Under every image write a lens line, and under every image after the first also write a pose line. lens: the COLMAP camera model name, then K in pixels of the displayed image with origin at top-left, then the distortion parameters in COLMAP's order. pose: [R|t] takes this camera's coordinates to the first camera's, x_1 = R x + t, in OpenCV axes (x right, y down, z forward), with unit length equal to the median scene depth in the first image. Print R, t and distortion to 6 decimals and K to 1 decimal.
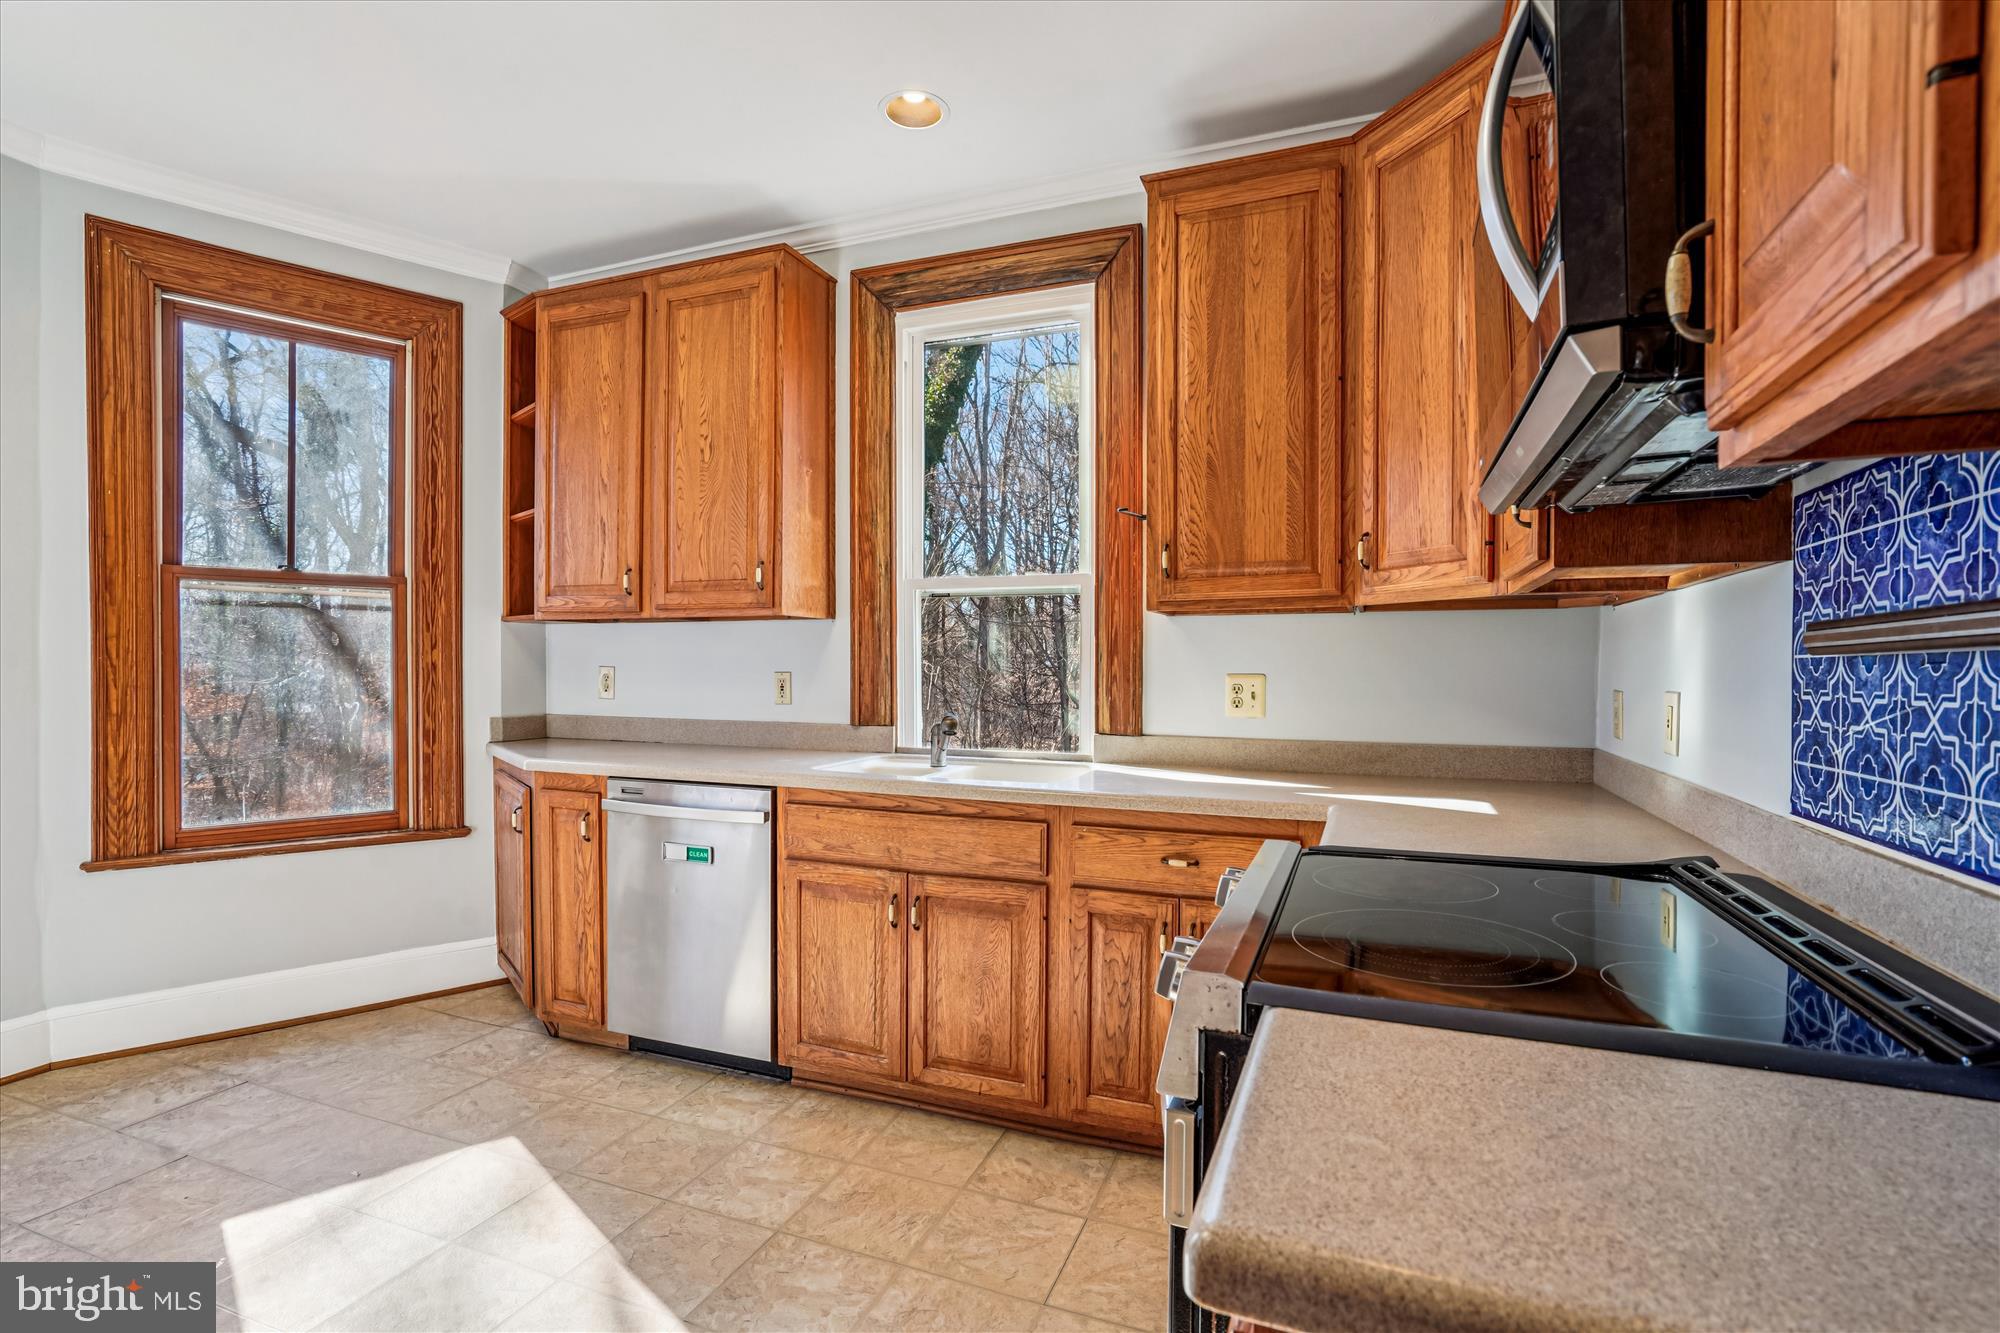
lens RADIAL K [[935.1, 0, 1002.2], [0, 935.1, 677.9], [0, 0, 1]] dist [-0.025479, 0.000182]
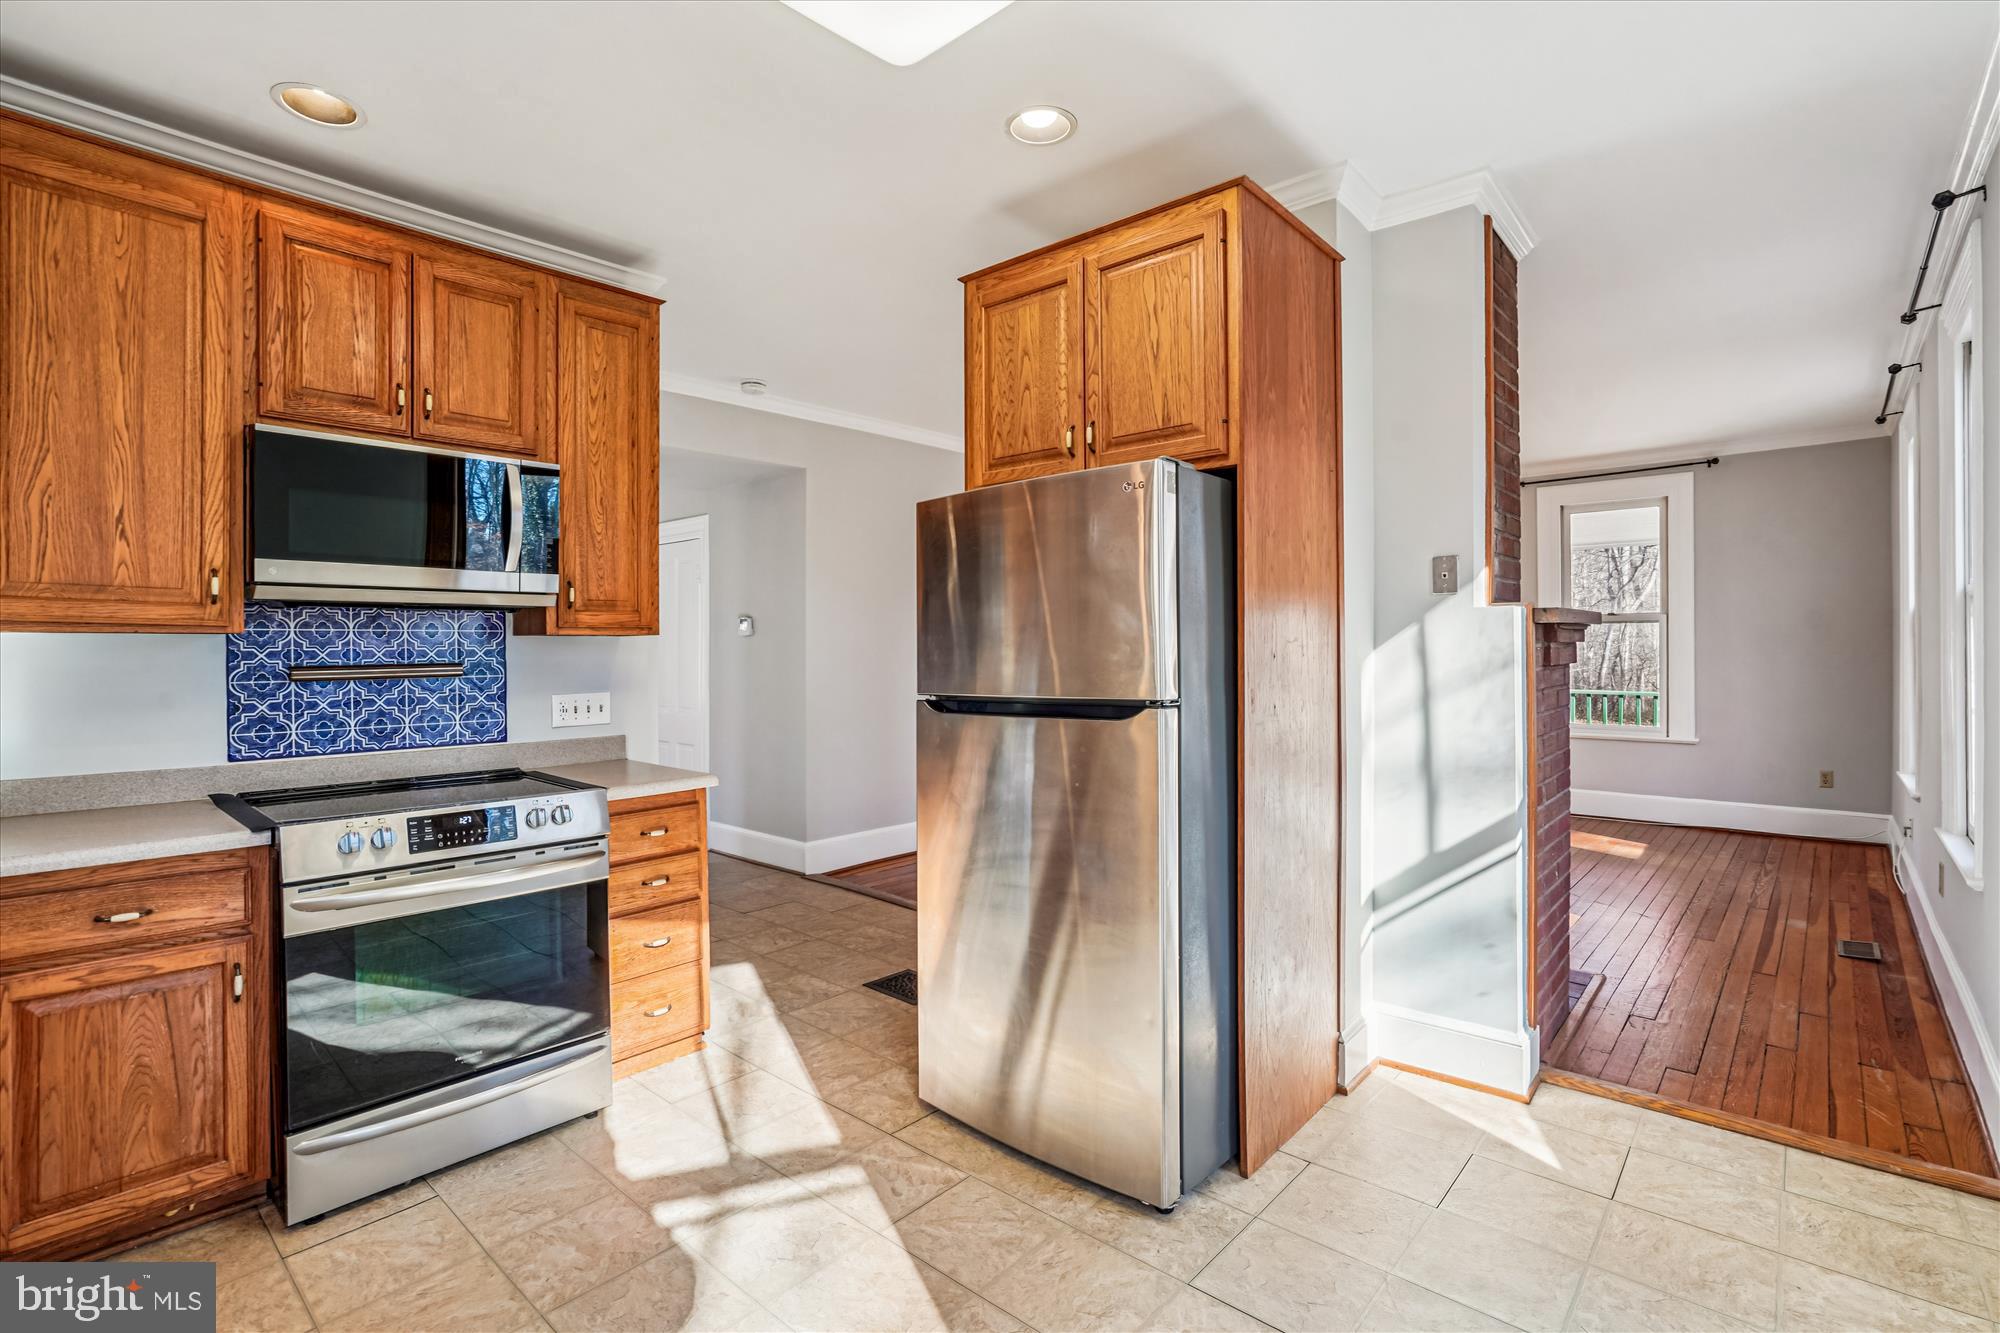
lens RADIAL K [[928.8, 0, 989.2], [0, 928.8, 654.4], [0, 0, 1]] dist [-0.028436, 0.012582]
pose [[-0.935427, -0.003981, 0.353498, -0.628992], [0.003376, 0.999790, 0.020194, -0.053849], [-0.353505, 0.020083, -0.935217, 1.041940]]
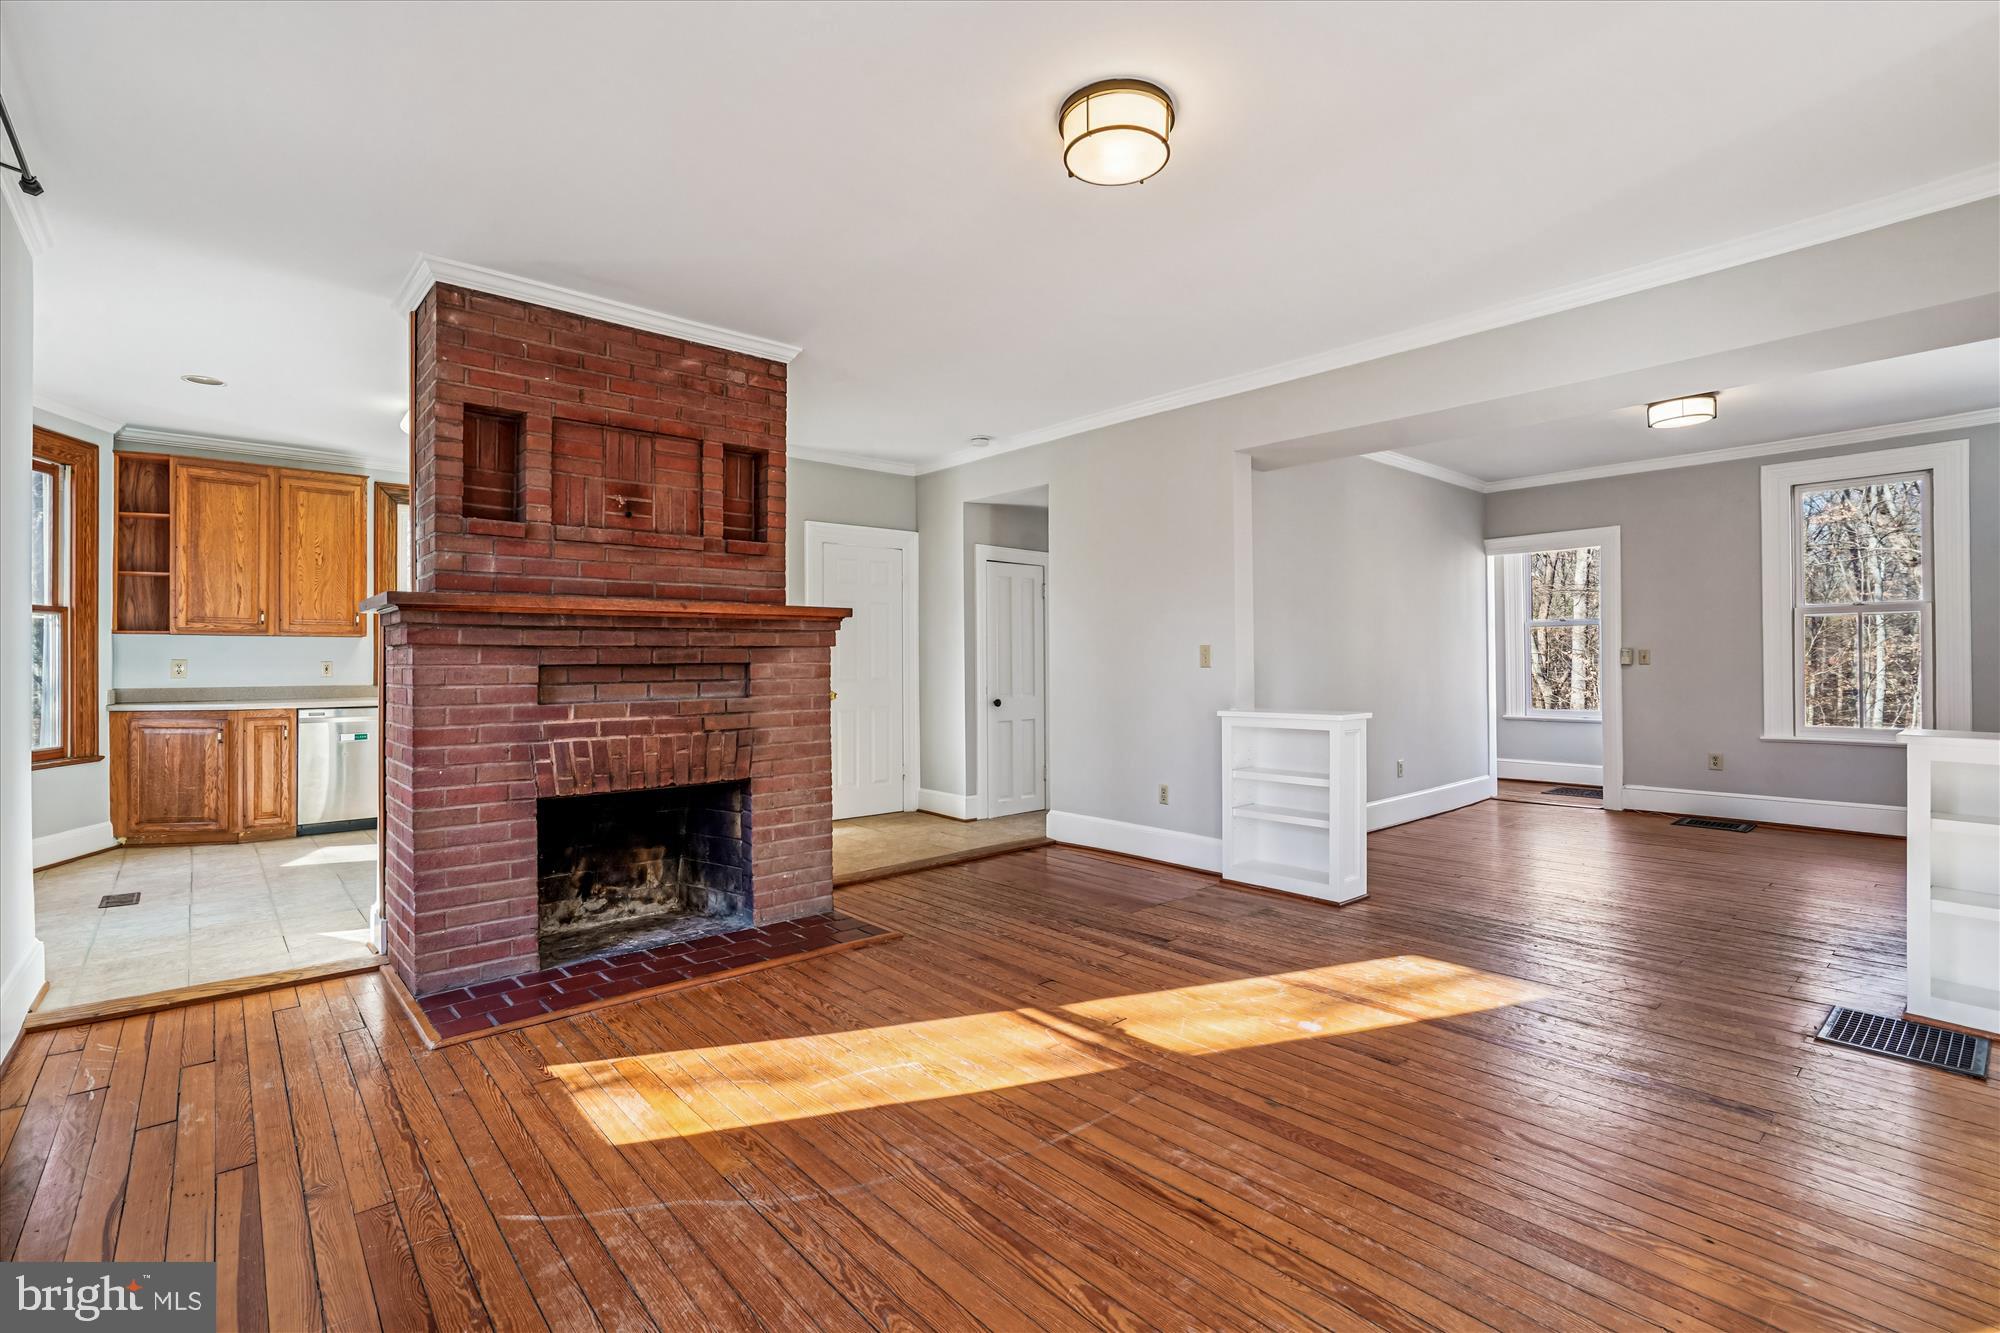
lens RADIAL K [[901.0, 0, 1002.8], [0, 901.0, 659.7], [0, 0, 1]] dist [-0.002912, 0.000020]
pose [[0.449532, -0.007942, 0.893229, -1.579797], [0.015666, 0.999877, 0.001006, 0.013482], [-0.893127, 0.013541, 0.449601, -1.463826]]
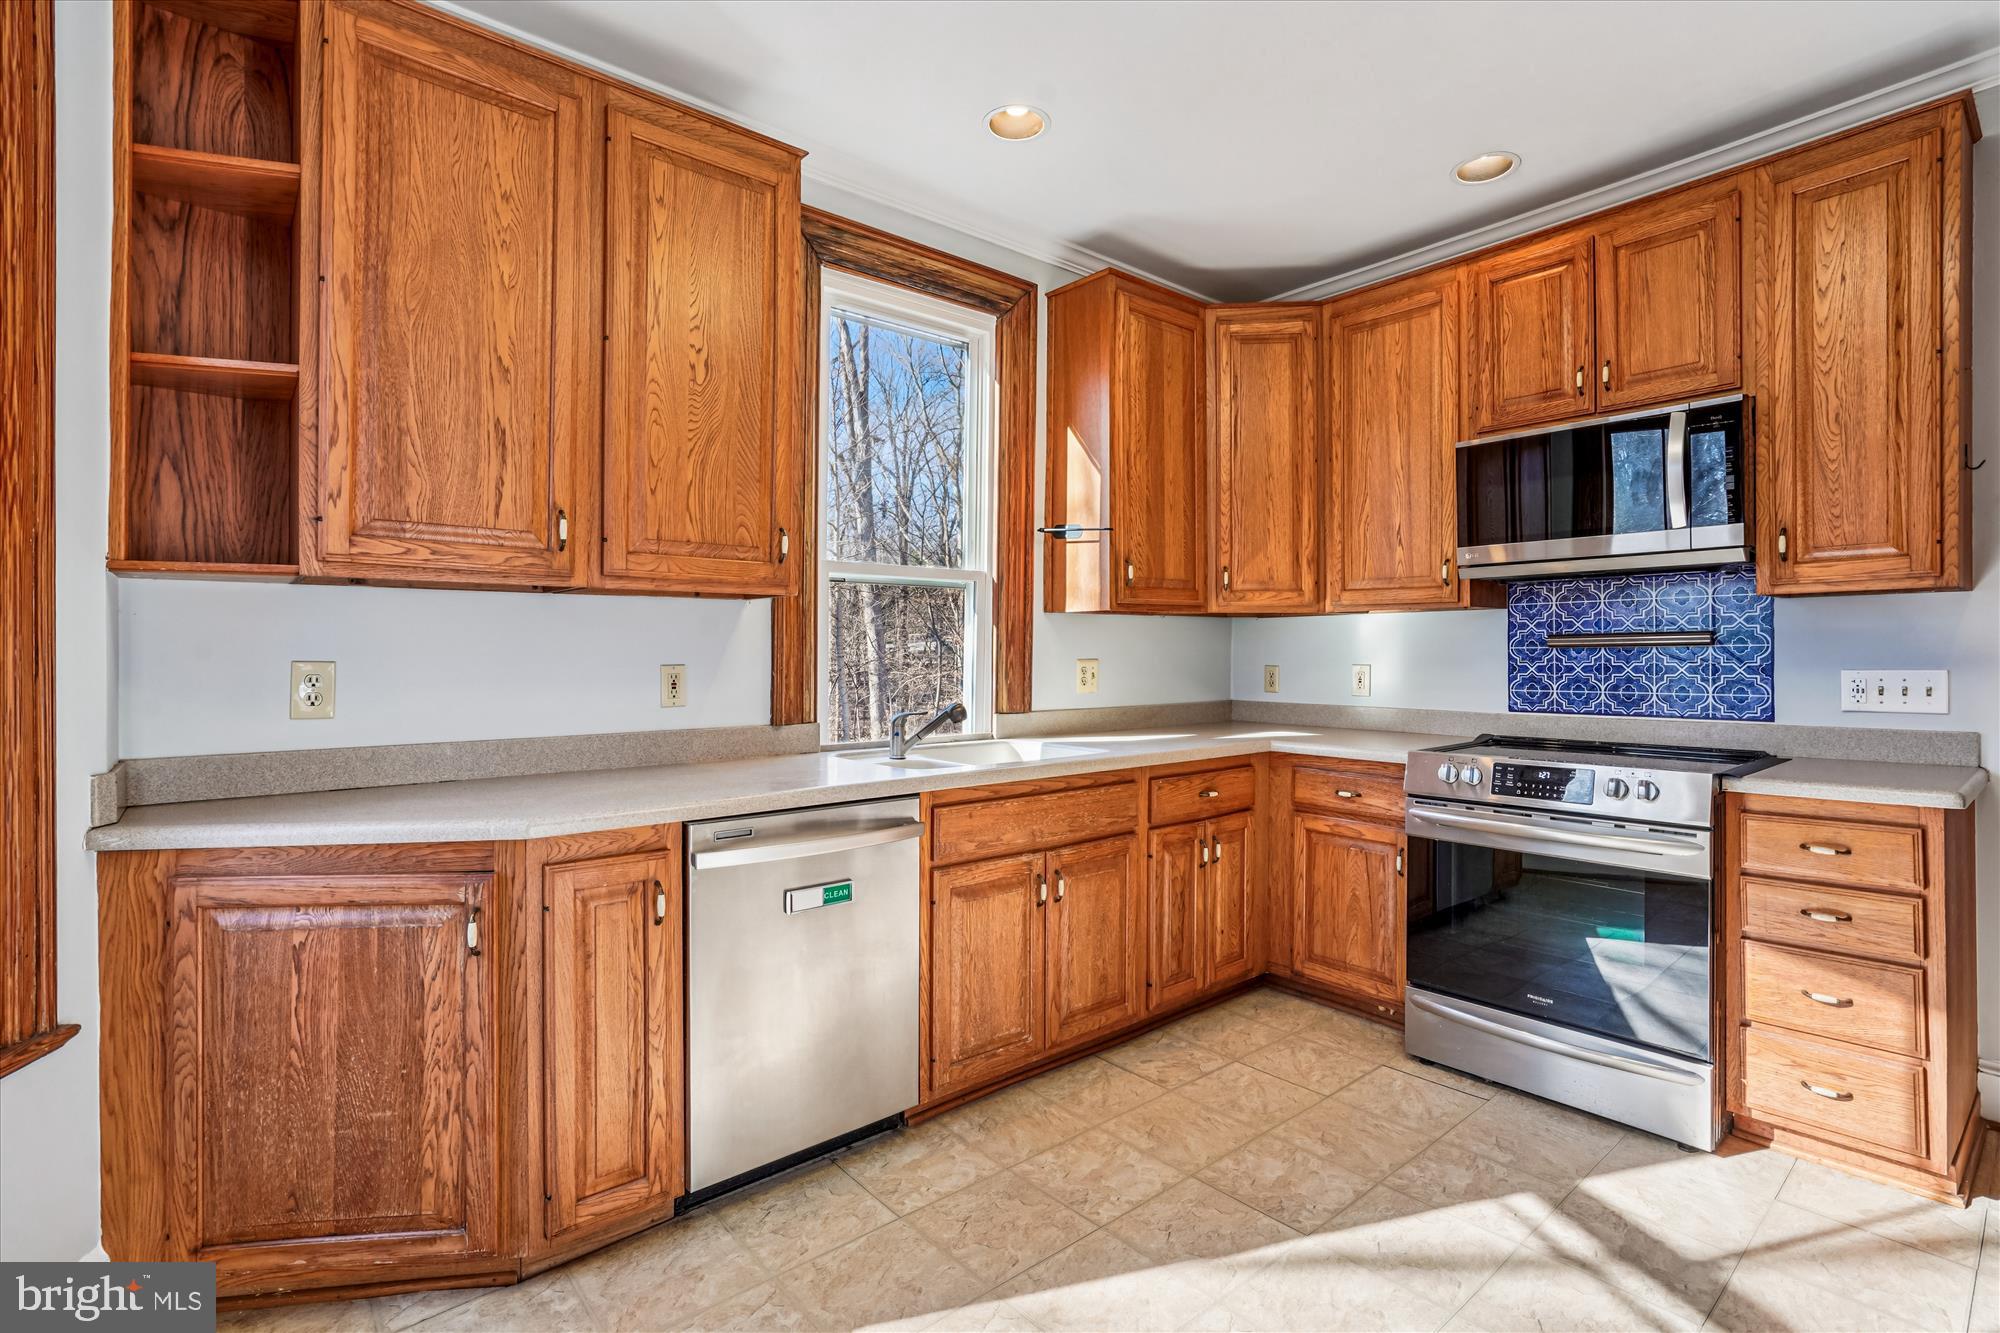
lens RADIAL K [[928.8, 0, 989.2], [0, 928.8, 654.4], [0, 0, 1]] dist [-0.028436, 0.012582]
pose [[0.480636, -0.008106, 0.876883, -0.911376], [0.016786, 0.999859, 0.000042, -0.012685], [-0.876759, 0.014699, 0.480704, 0.476181]]
